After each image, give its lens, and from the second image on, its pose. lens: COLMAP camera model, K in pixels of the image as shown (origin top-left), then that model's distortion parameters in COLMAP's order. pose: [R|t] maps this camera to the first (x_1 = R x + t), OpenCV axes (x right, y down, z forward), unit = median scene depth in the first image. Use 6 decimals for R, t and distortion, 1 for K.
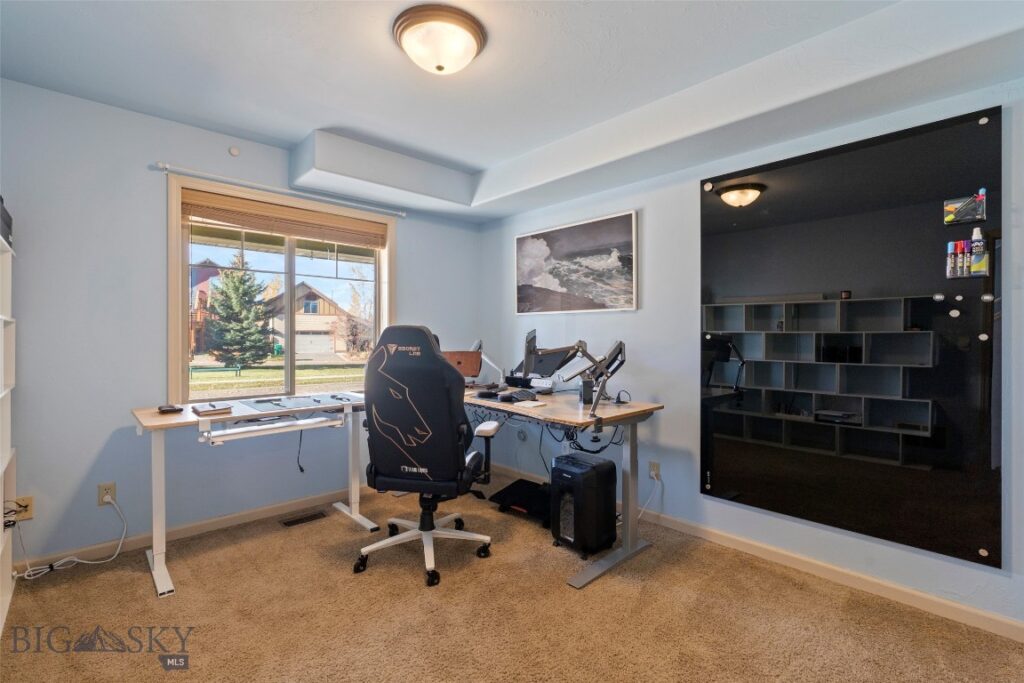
lens RADIAL K [[469.5, 0, 505.7], [0, 469.5, 335.2], [0, 0, 1]] dist [-0.008592, 0.001898]
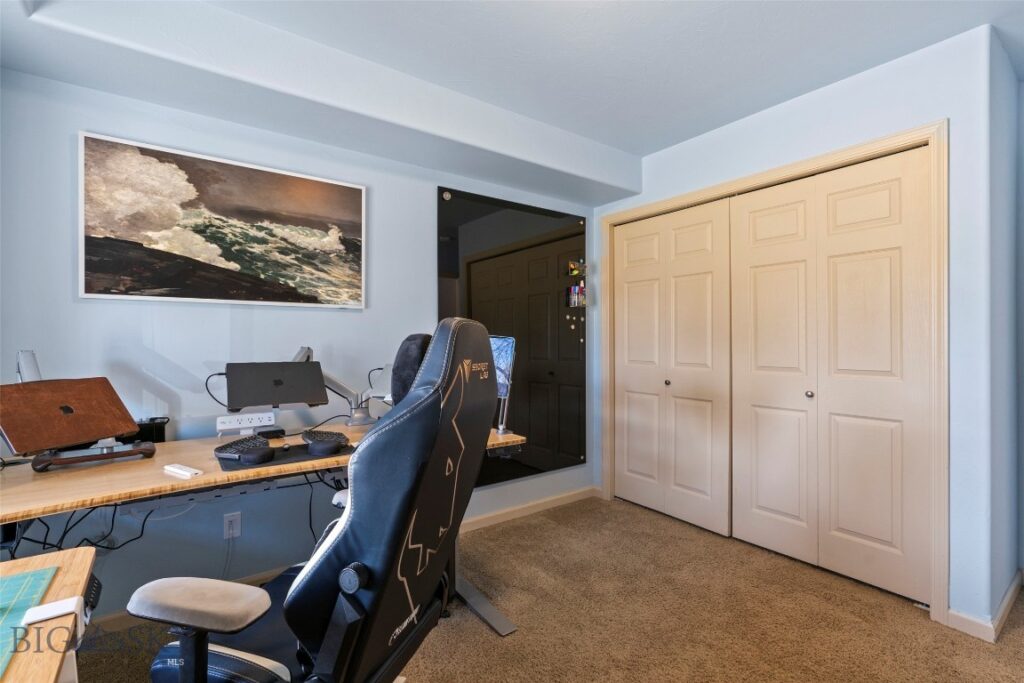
lens RADIAL K [[469.5, 0, 515.8], [0, 469.5, 342.0], [0, 0, 1]] dist [-0.008592, 0.001898]
pose [[0.098518, -0.005767, 0.995119, -0.486403], [0.000284, 0.999983, 0.005767, -0.000595], [-0.995135, -0.000286, 0.098518, 0.622738]]
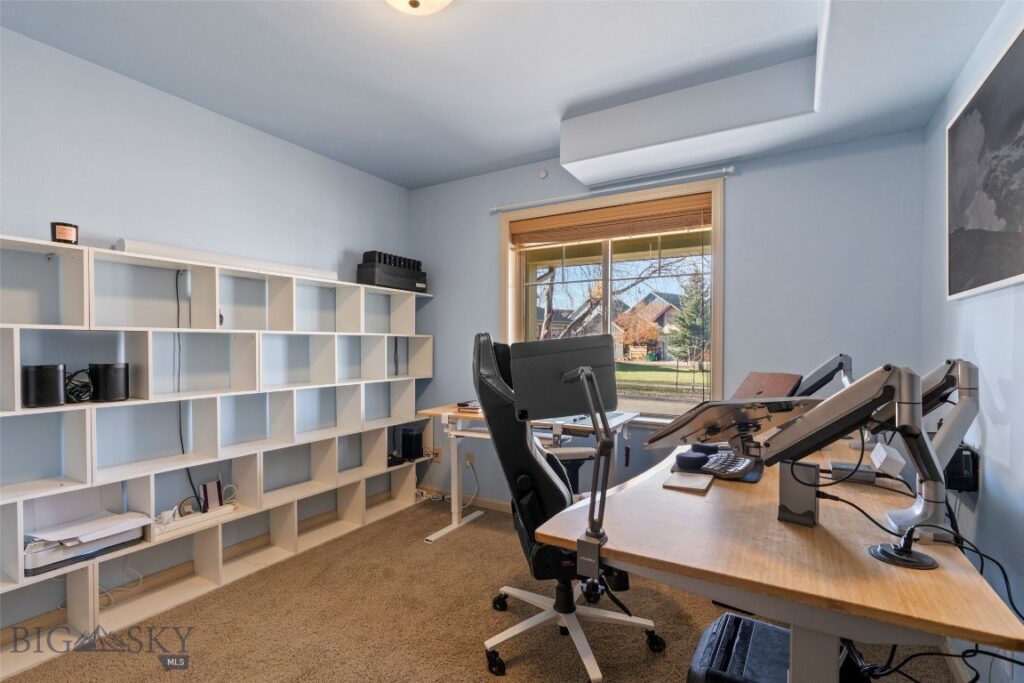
lens RADIAL K [[469.5, 0, 506.2], [0, 469.5, 351.1], [0, 0, 1]] dist [-0.008592, 0.001898]
pose [[0.288850, 0.012082, -0.957298, 0.400153], [0.002030, 0.999910, 0.013232, -0.000468], [0.957372, -0.005766, 0.288800, 0.555740]]
